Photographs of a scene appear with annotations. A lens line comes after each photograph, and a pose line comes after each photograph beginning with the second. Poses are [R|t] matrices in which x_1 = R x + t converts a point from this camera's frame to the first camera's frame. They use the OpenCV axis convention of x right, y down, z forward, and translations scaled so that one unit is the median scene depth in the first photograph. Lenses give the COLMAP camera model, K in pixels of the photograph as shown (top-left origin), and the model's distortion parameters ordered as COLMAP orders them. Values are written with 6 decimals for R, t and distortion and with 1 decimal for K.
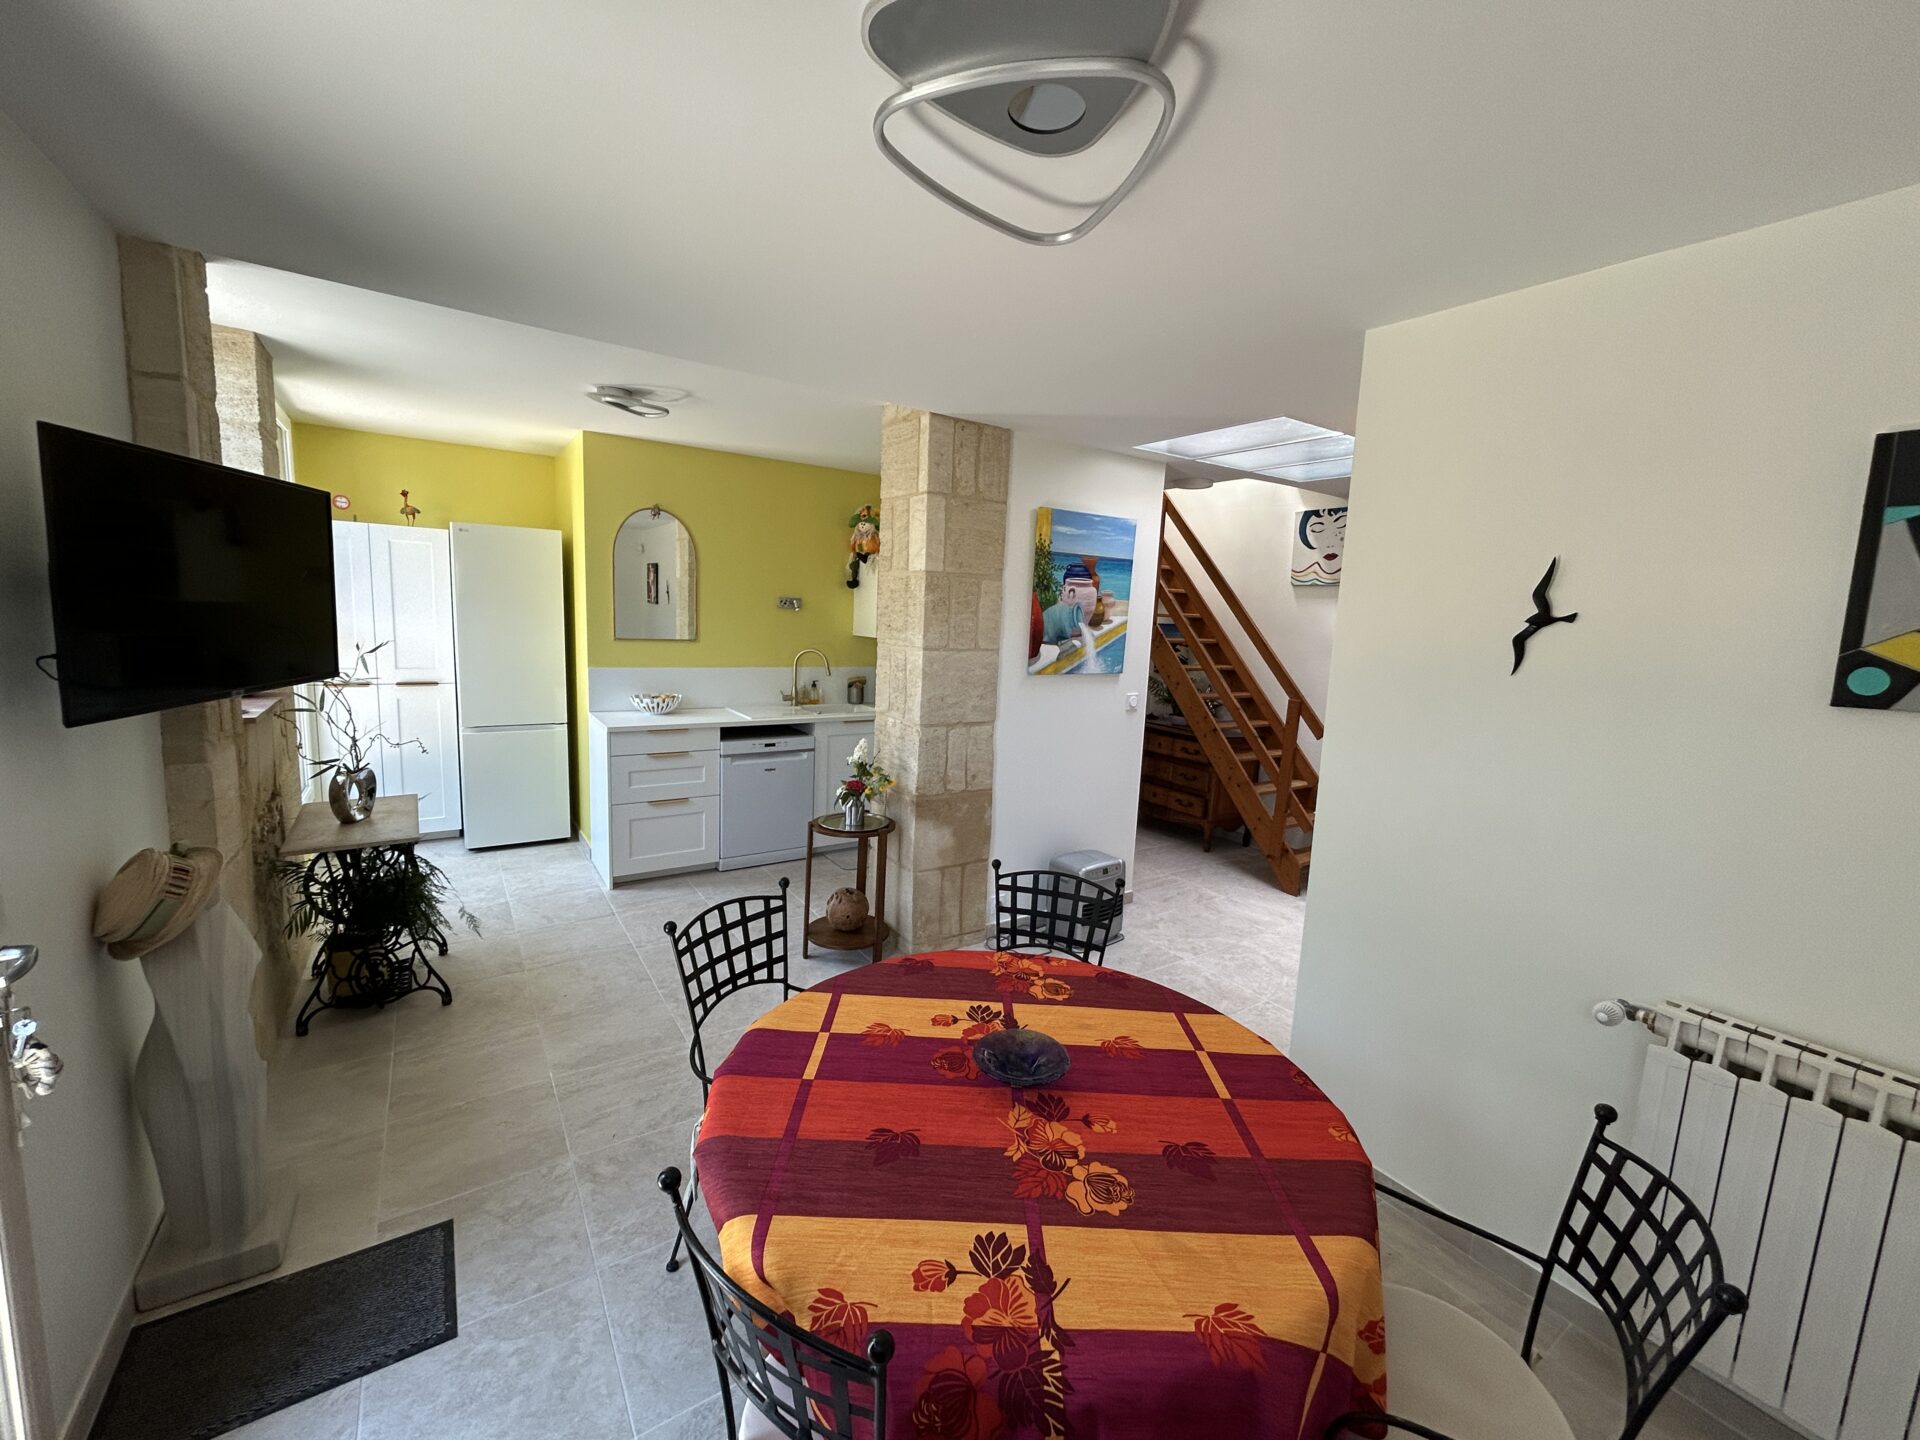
lens RADIAL K [[774.6, 0, 960.0], [0, 774.6, 720.0], [0, 0, 1]] dist [0.009531, 0.000044]
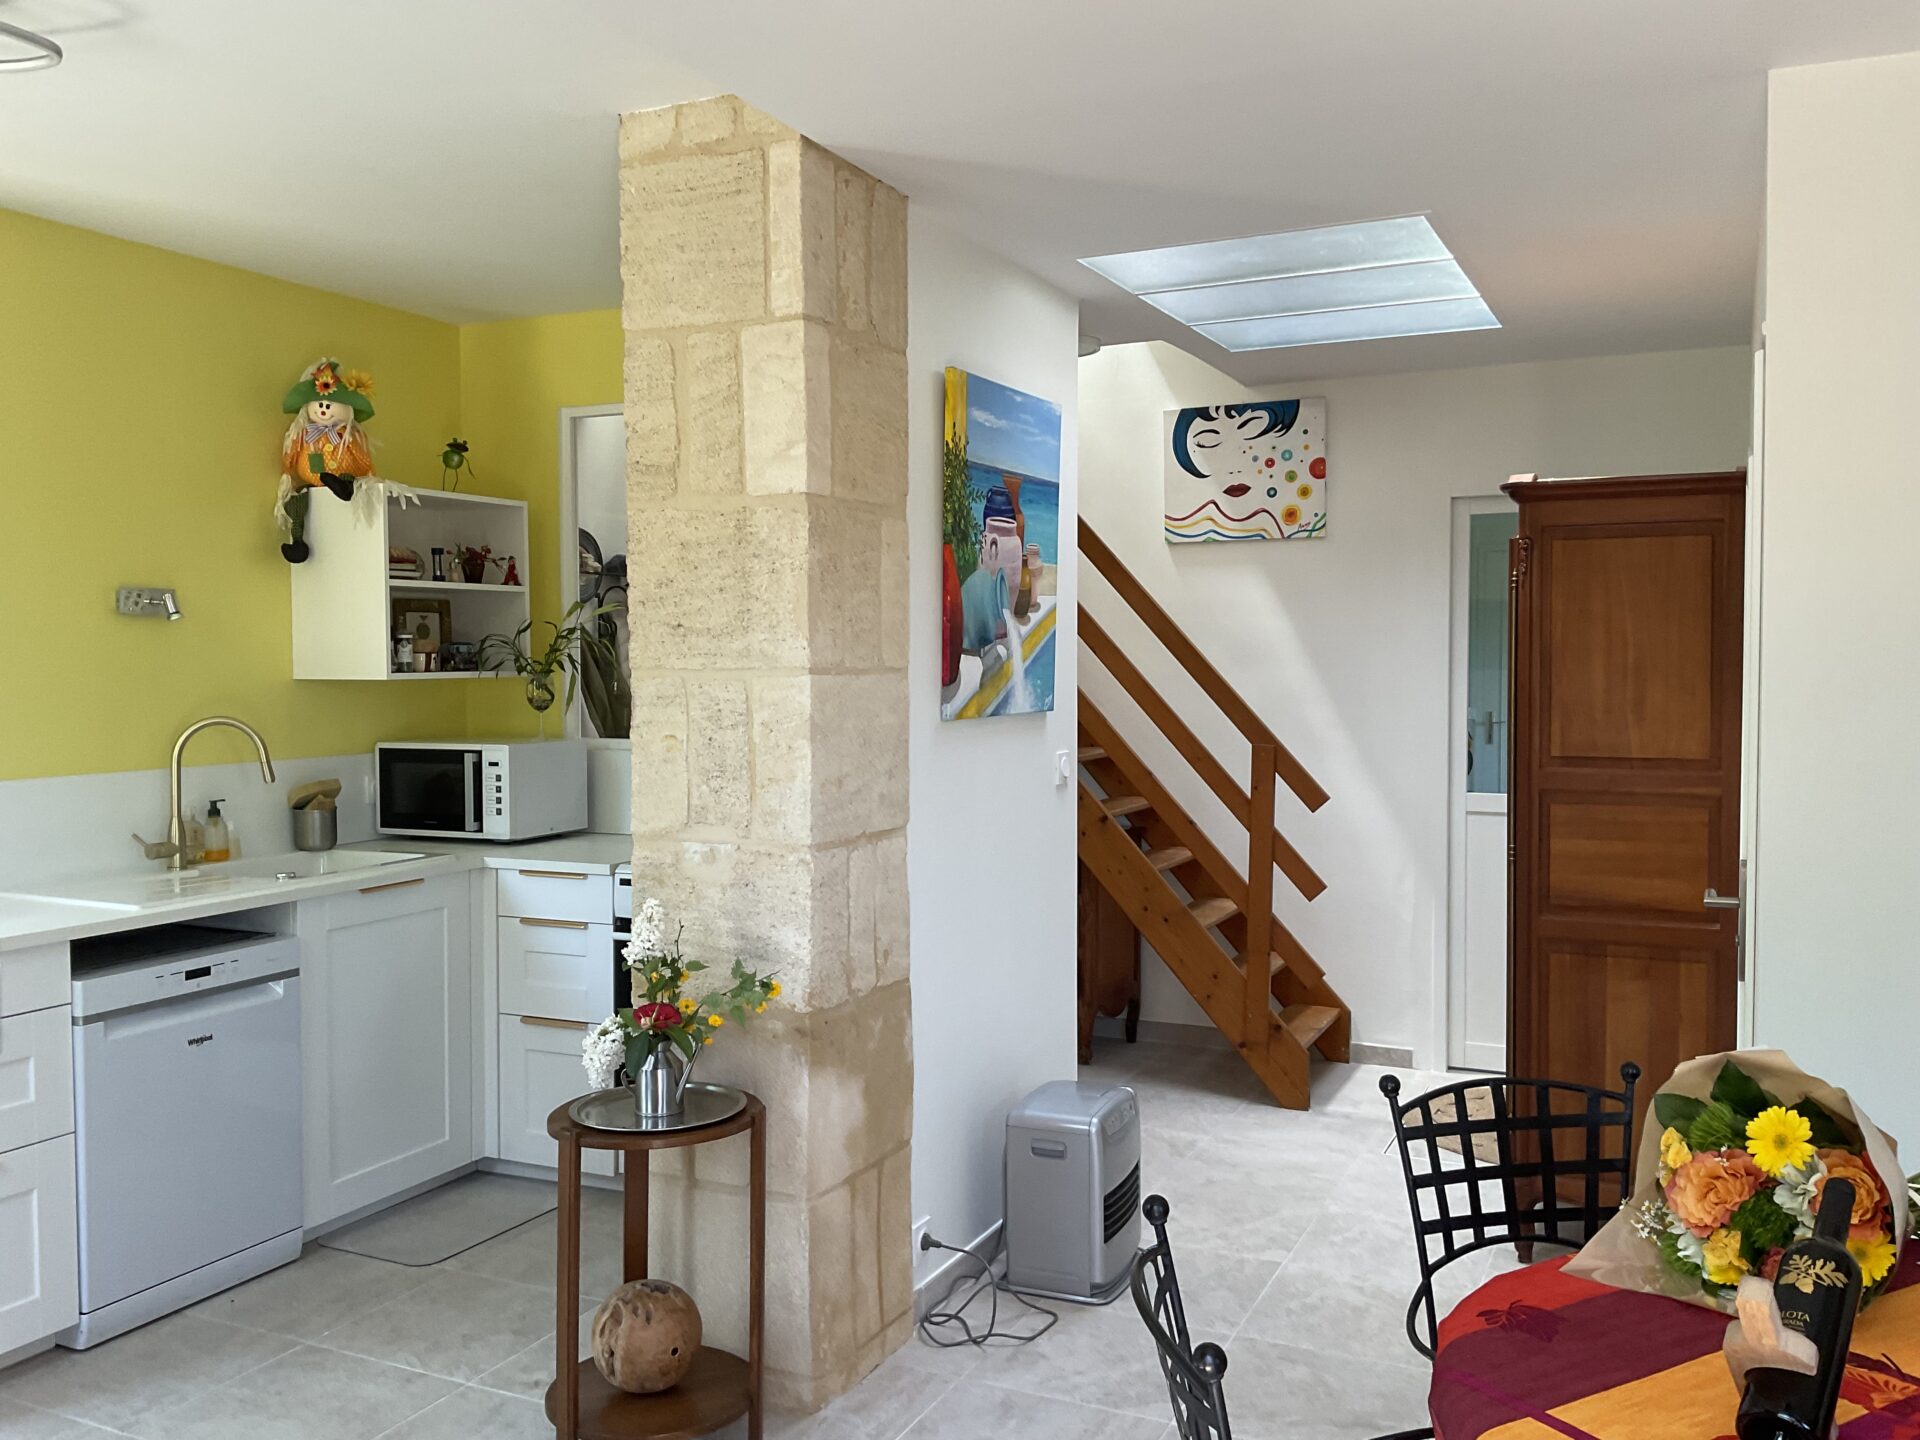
lens RADIAL K [[1595.7, 0, 960.0], [0, 1595.7, 720.0], [0, 0, 1]] dist [0.110247, -0.169004]
pose [[0.860024, -0.068086, 0.505690, -0.387749], [0.113181, 0.991824, -0.058947, -0.001219], [-0.497542, 0.107930, 0.860699, 0.166679]]
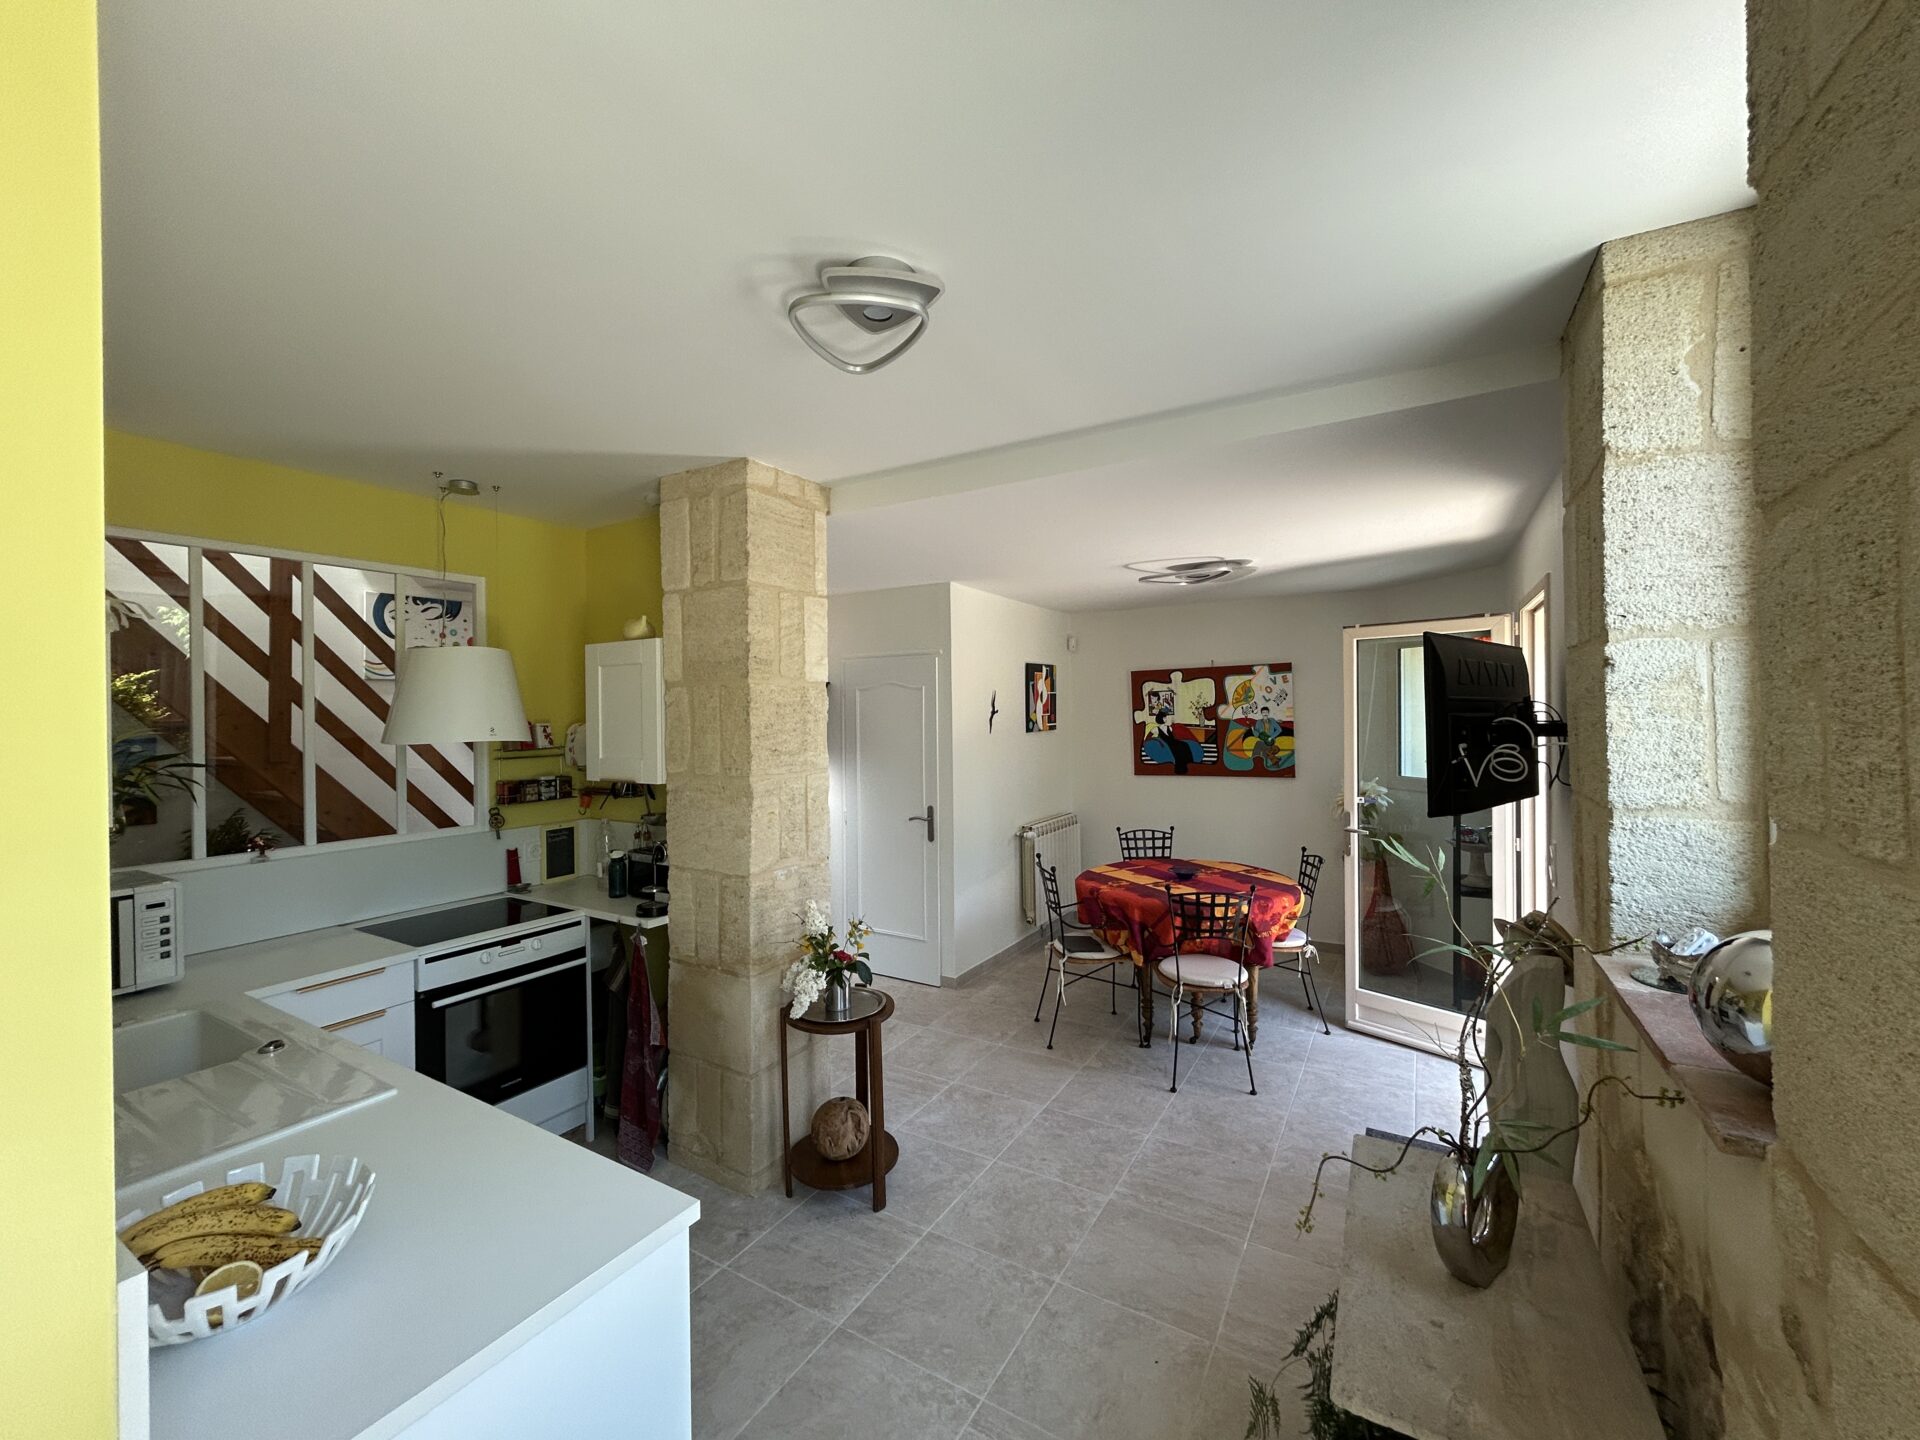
lens RADIAL K [[774.6, 0, 960.0], [0, 774.6, 720.0], [0, 0, 1]] dist [0.009531, 0.000044]
pose [[-0.429667, -0.047452, 0.901740, -0.815403], [0.119504, 0.986846, 0.108873, -0.202435], [-0.895045, 0.154540, -0.418345, 1.100623]]
